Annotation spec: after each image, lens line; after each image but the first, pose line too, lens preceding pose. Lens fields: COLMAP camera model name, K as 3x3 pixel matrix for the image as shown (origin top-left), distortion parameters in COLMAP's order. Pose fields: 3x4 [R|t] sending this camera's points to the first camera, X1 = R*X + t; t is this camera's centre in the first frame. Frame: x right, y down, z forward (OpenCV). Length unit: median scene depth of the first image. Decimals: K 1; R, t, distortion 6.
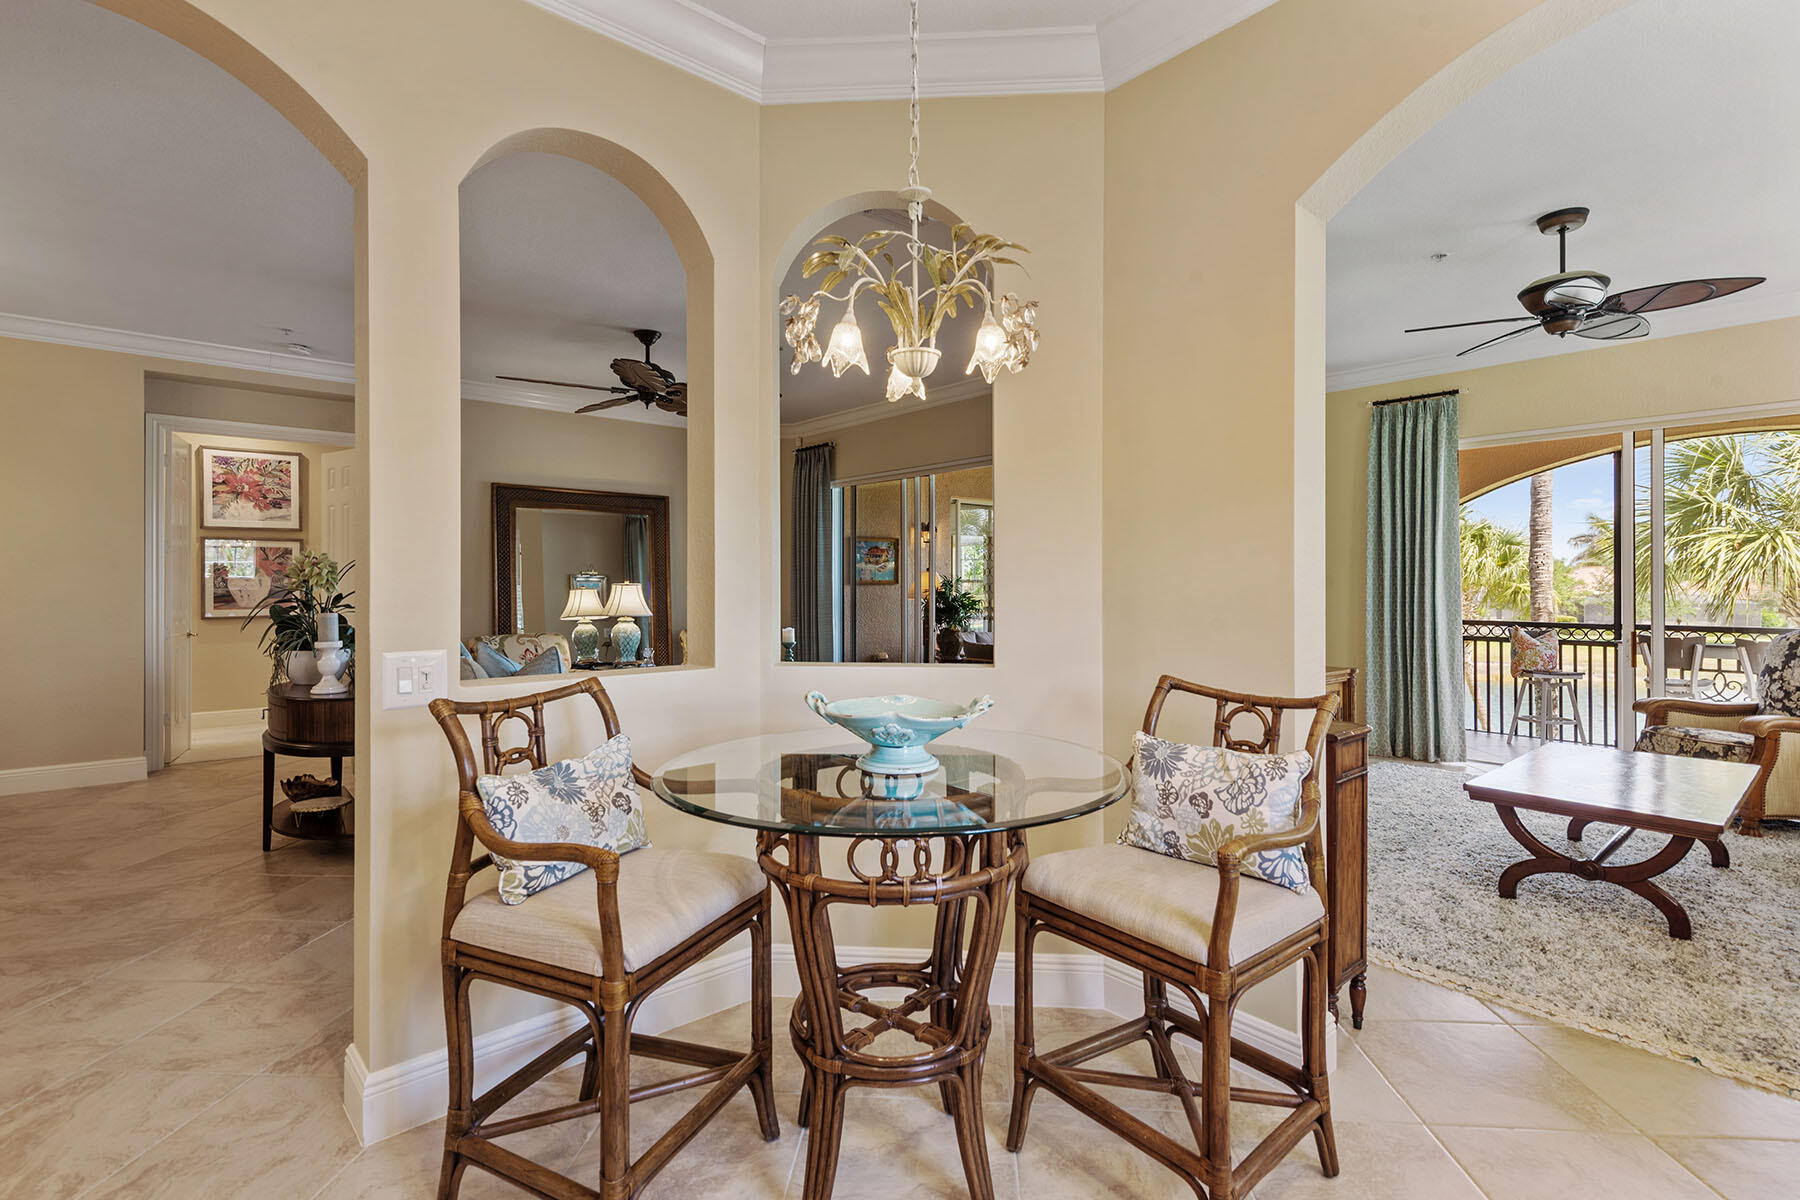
lens RADIAL K [[833.9, 0, 900.9], [0, 833.9, 579.5], [0, 0, 1]] dist [-0.001313, -0.001131]
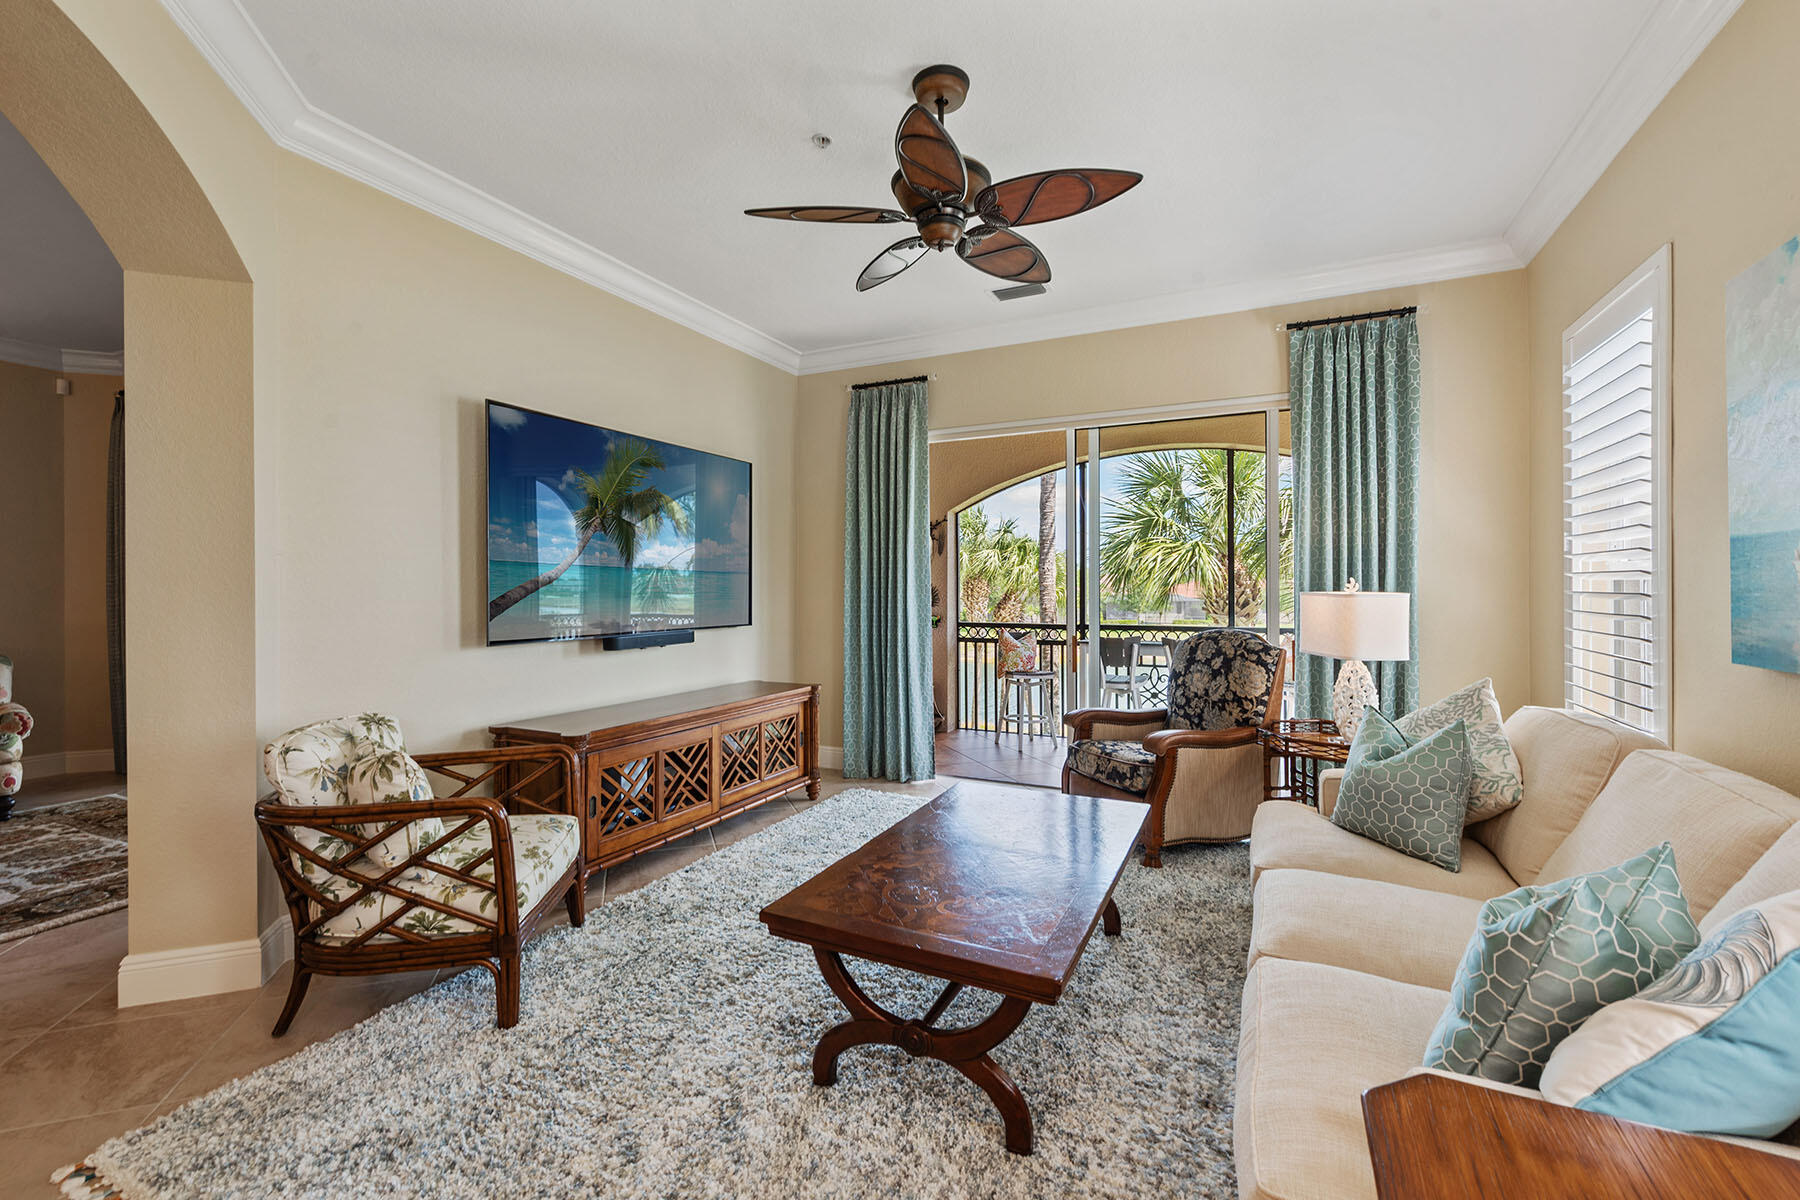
lens RADIAL K [[744.8, 0, 900.0], [0, 744.8, 586.7], [0, 0, 1]] dist [0.018599, 0.000011]
pose [[0.916159, -0.001108, 0.400814, 0.311325], [-0.000410, 0.999993, 0.003700, 0.001817], [-0.400815, -0.003555, 0.916152, 0.256343]]
